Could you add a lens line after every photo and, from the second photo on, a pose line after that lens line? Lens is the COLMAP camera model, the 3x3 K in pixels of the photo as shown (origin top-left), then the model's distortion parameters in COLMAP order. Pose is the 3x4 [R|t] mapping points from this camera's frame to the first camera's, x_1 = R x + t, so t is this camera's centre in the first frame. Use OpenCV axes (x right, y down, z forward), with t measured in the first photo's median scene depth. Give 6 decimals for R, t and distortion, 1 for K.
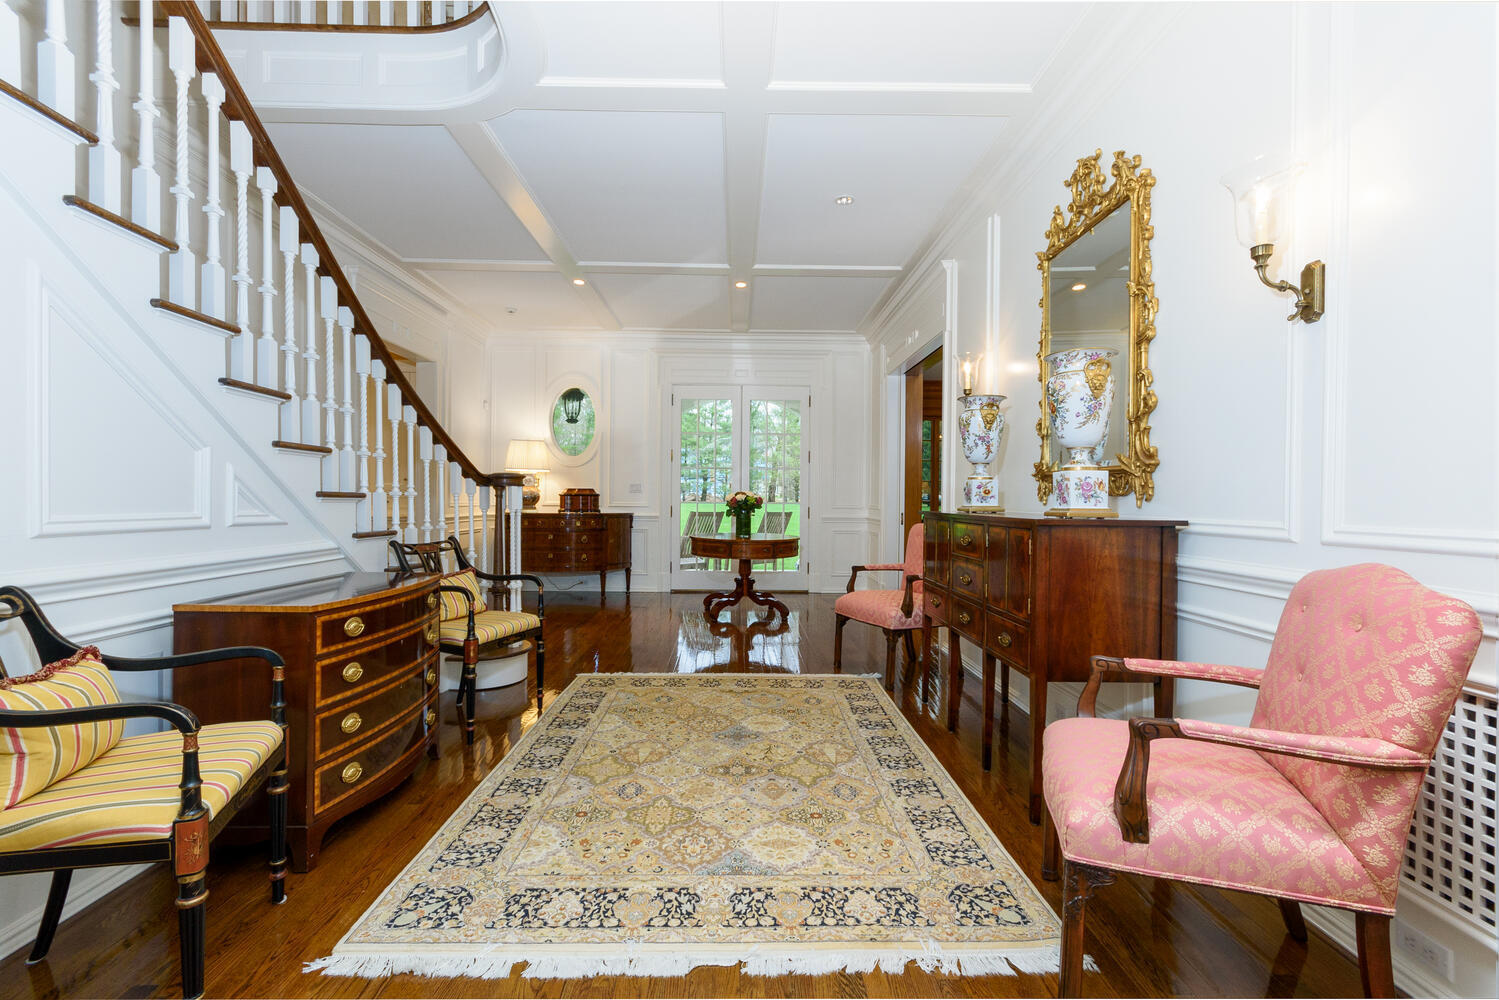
lens RADIAL K [[655.6, 0, 749.5], [0, 655.6, 500.0], [0, 0, 1]] dist [0.009642, 0.000034]
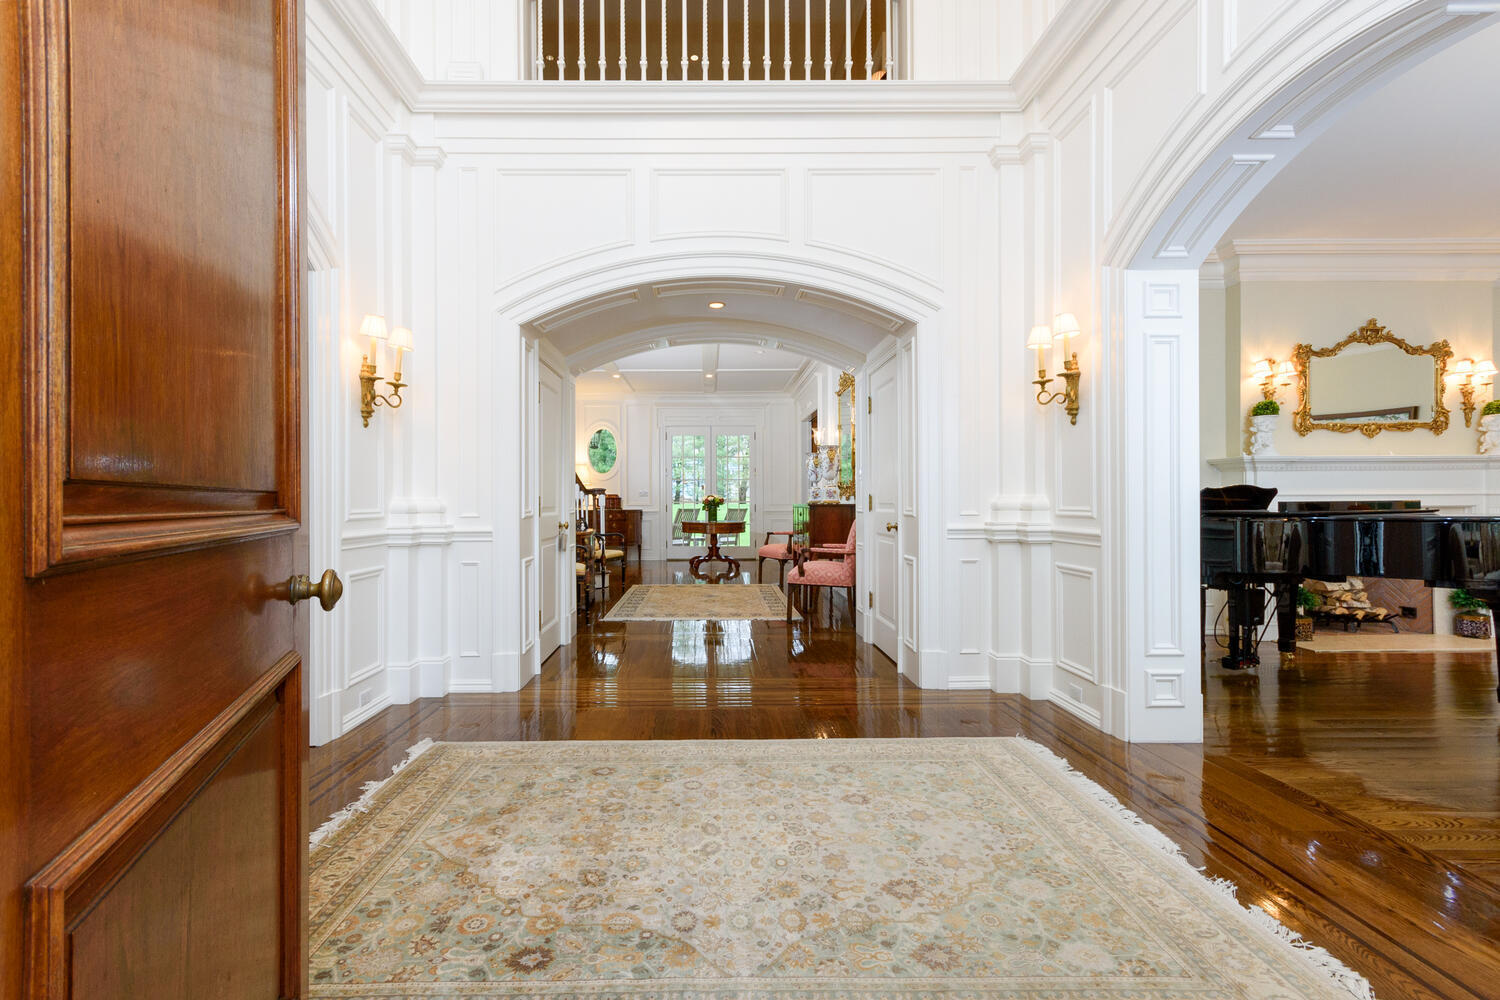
lens RADIAL K [[656.0, 0, 750.0], [0, 656.0, 500.0], [0, 0, 1]] dist [0.009642, 0.000034]
pose [[0.998969, -0.013928, 0.043199, 0.013532], [0.014022, 0.999900, -0.001873, 0.004026], [-0.043169, 0.002476, 0.999065, -0.655471]]
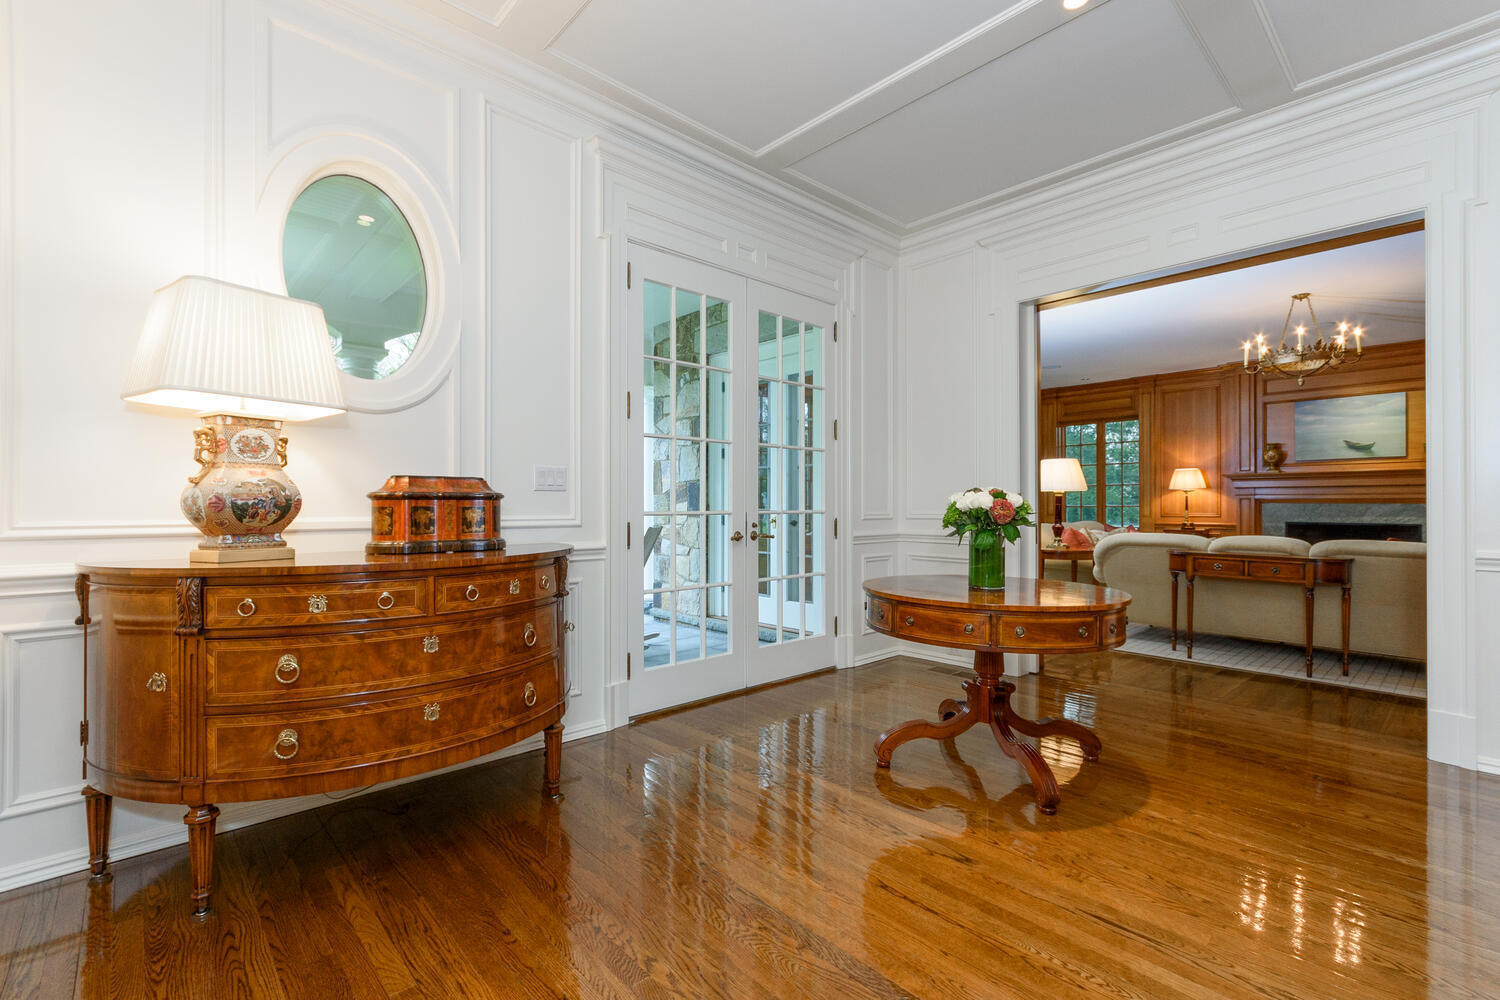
lens RADIAL K [[656.0, 0, 750.0], [0, 656.0, 500.0], [0, 0, 1]] dist [0.009642, 0.000034]
pose [[0.747532, -0.001330, 0.664224, -0.399268], [0.007224, 0.999955, -0.006128, -0.003382], [-0.664186, 0.009379, 0.747508, 0.728242]]
